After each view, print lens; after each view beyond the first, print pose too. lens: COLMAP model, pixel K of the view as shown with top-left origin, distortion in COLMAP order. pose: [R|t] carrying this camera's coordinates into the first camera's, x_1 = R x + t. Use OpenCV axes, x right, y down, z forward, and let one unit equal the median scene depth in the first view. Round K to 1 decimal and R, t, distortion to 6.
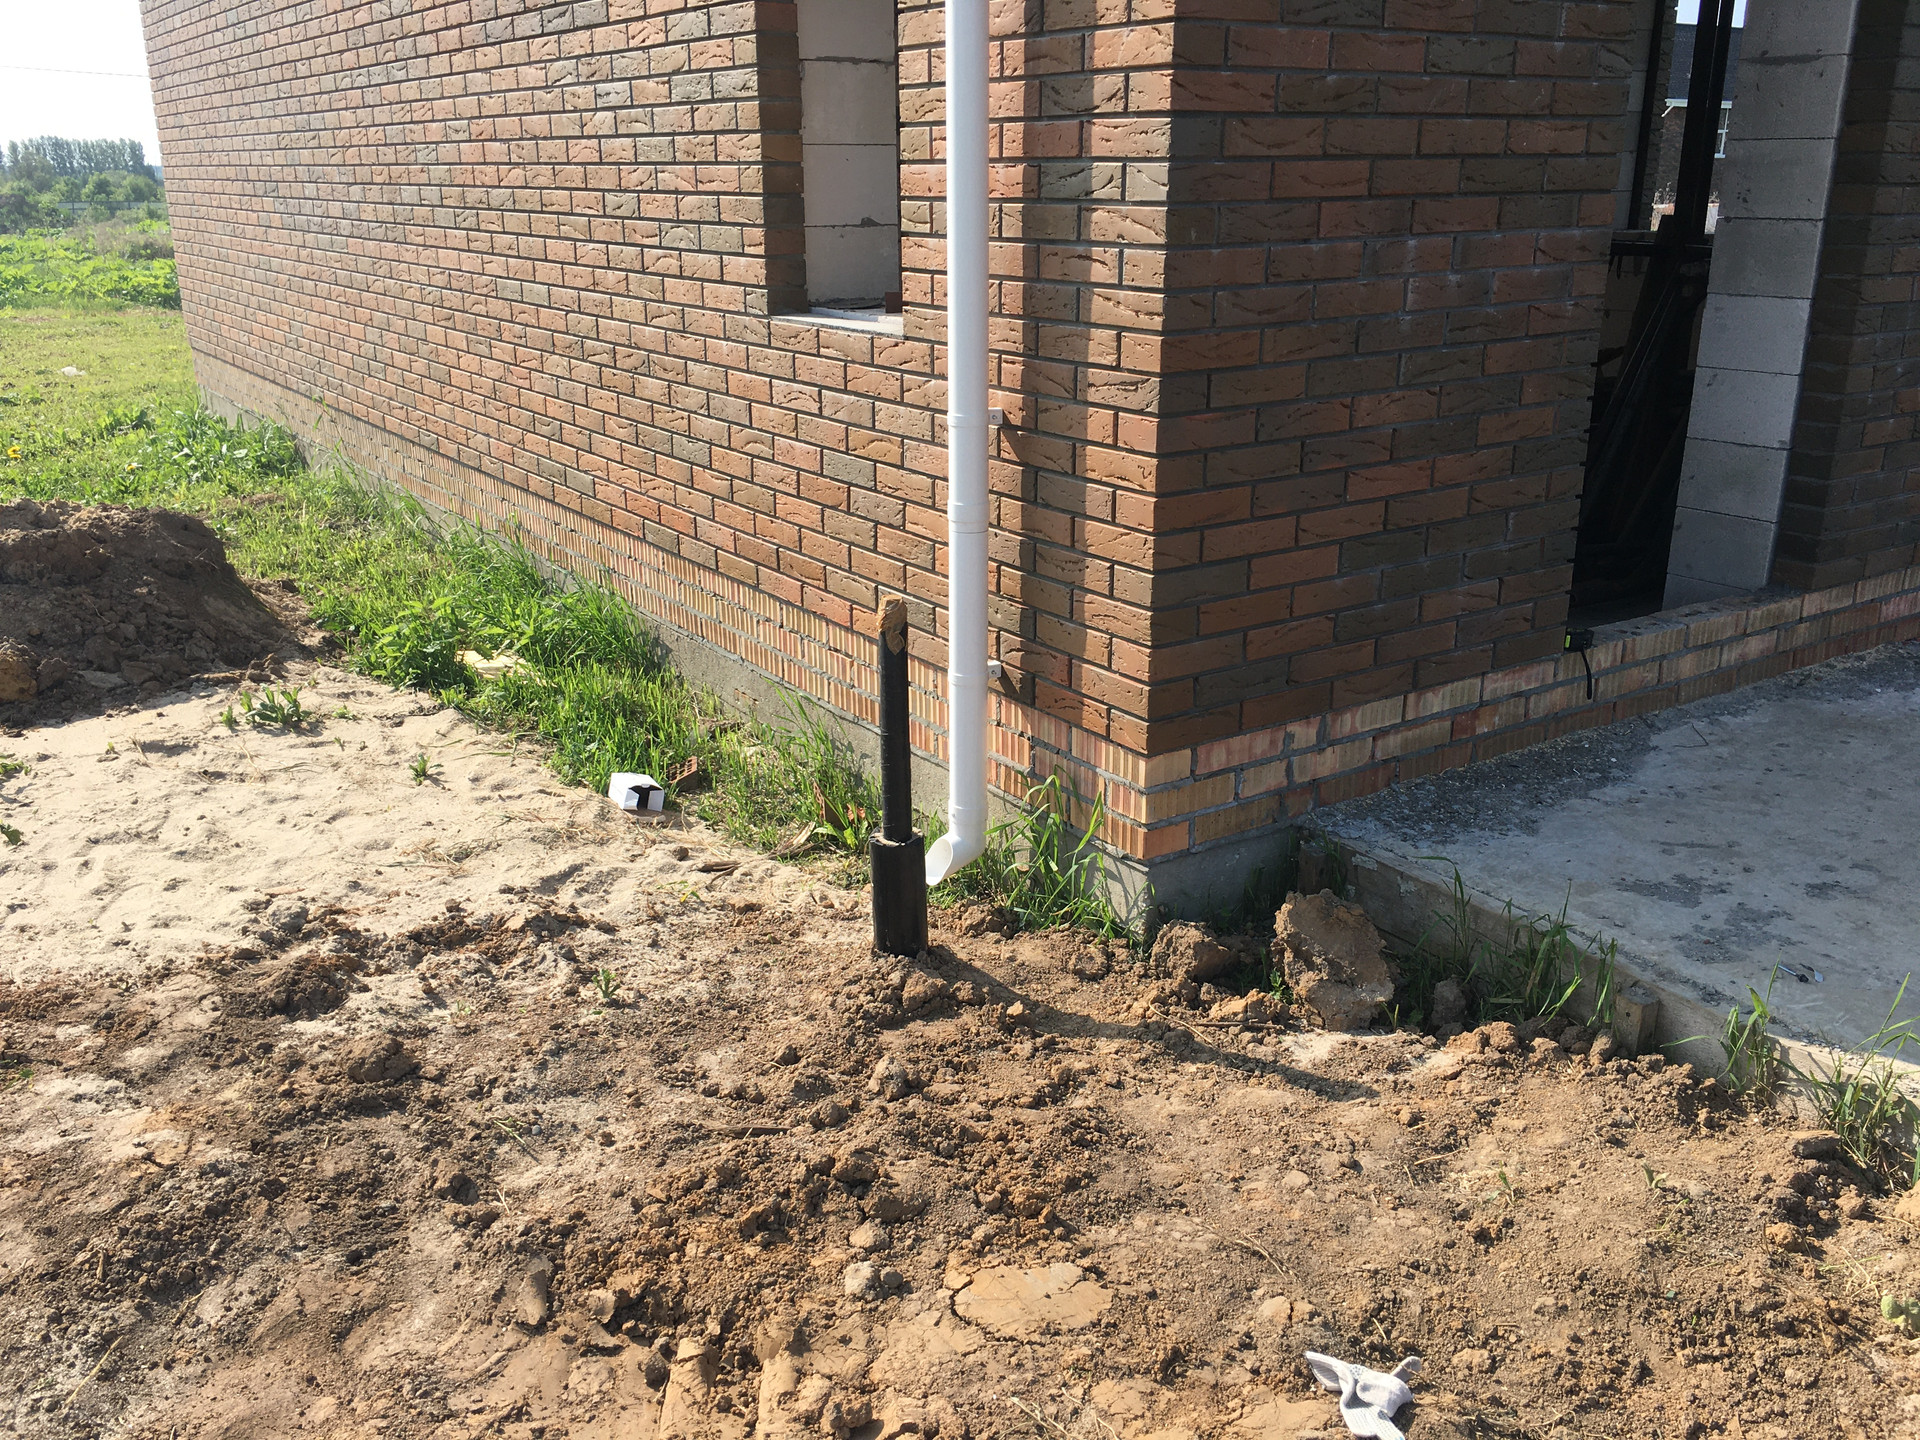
lens RADIAL K [[1646.2, 0, 970.7], [0, 1646.2, 720.0], [0, 0, 1]] dist [0.083589, -0.100534]
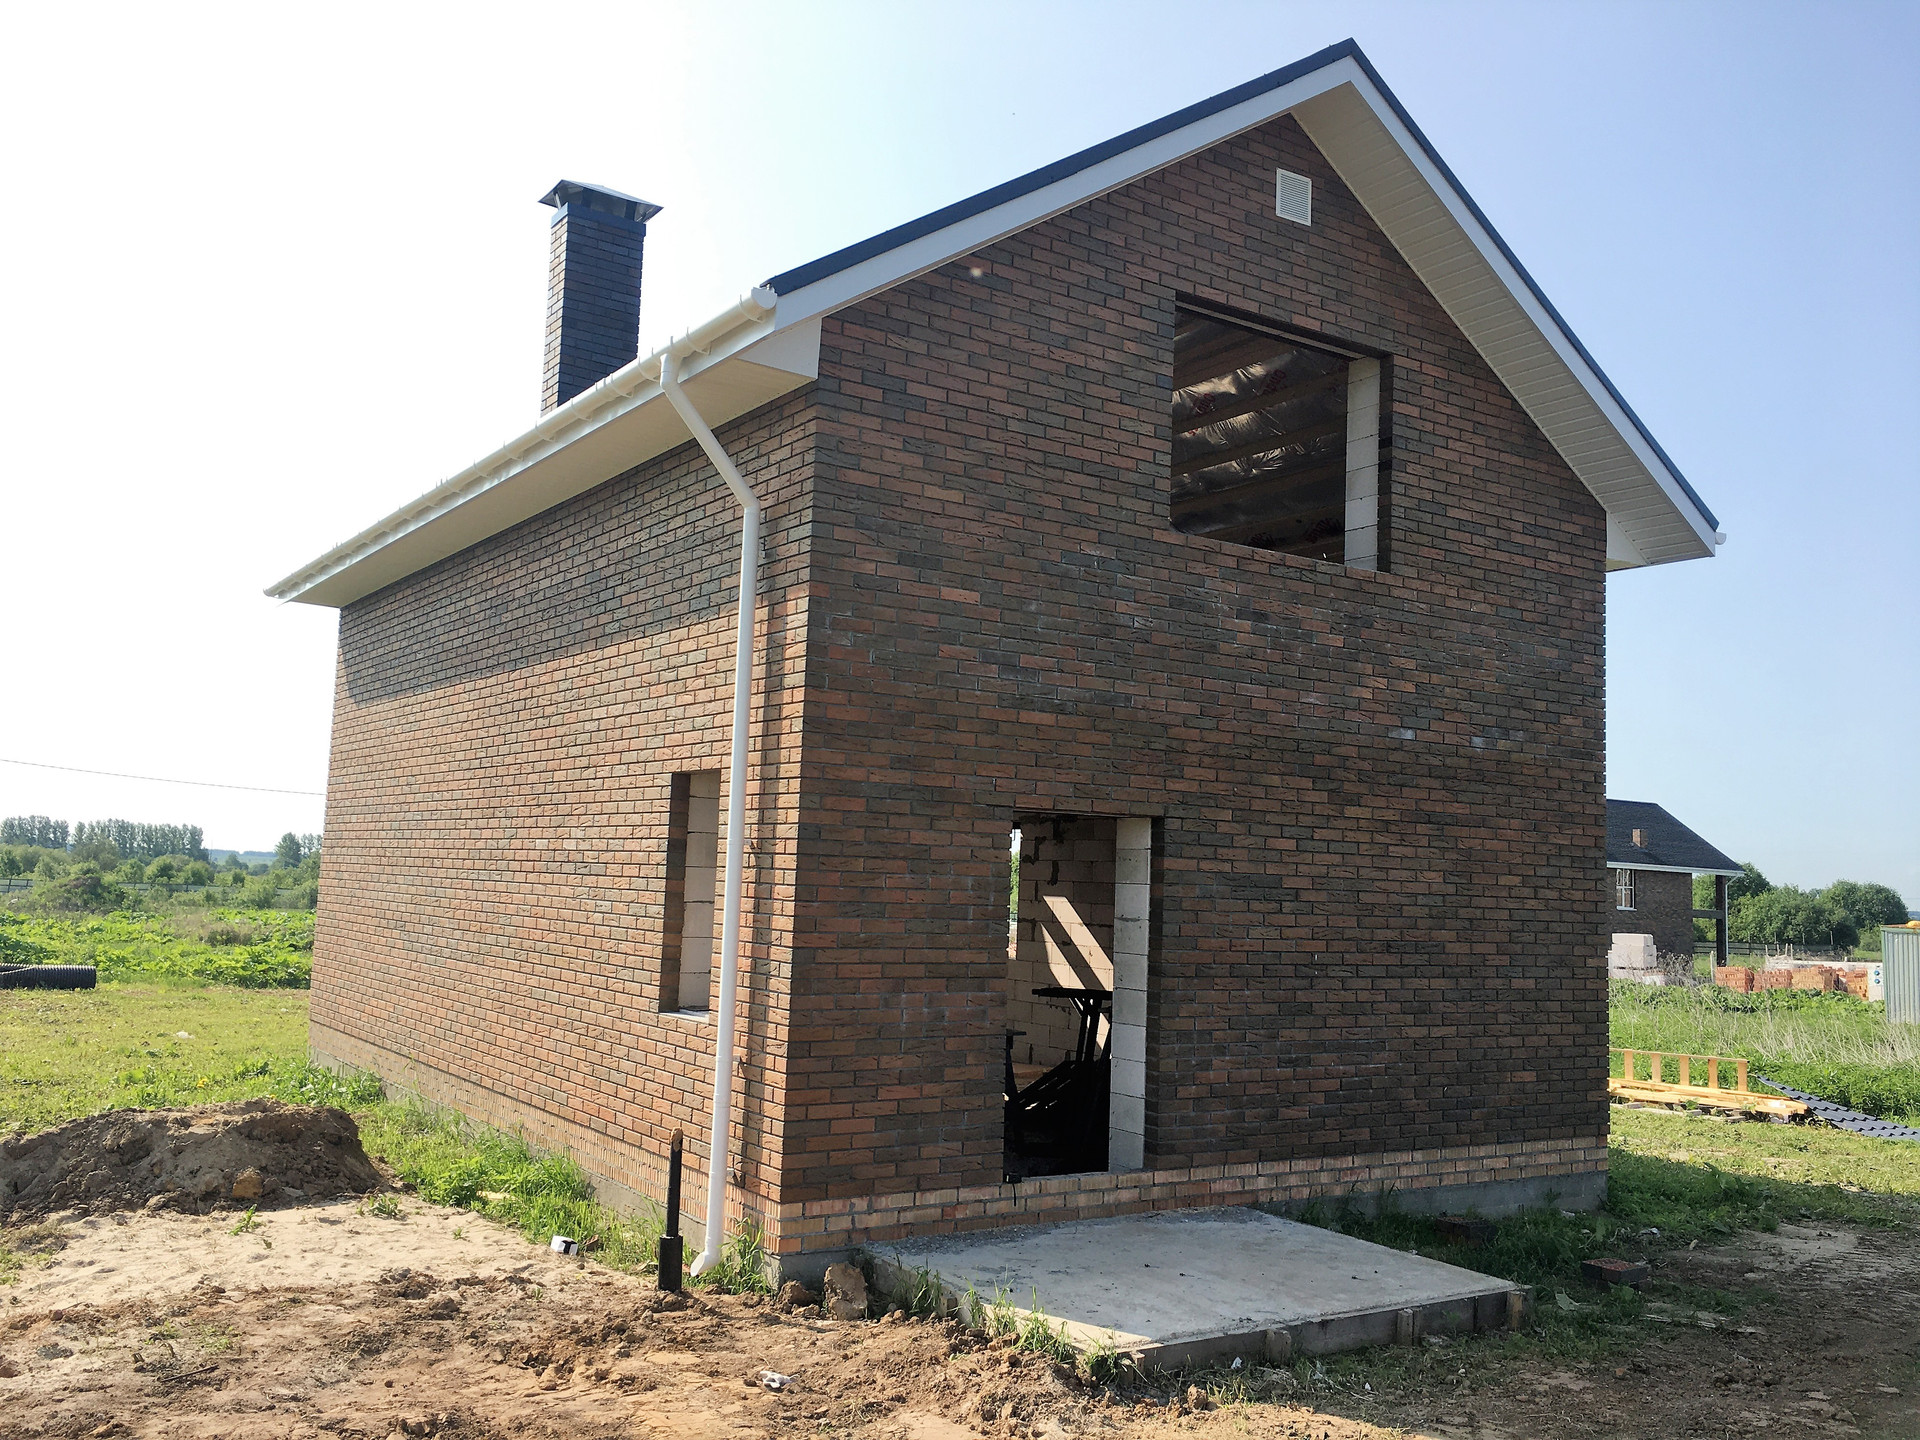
lens RADIAL K [[1646.2, 0, 961.1], [0, 1646.2, 720.5], [0, 0, 1]] dist [0.083589, -0.100534]
pose [[0.999140, 0.038629, -0.015063, 0.298869], [-0.041423, 0.914264, -0.402996, 0.267802], [-0.001796, 0.403273, 0.915078, -1.161244]]
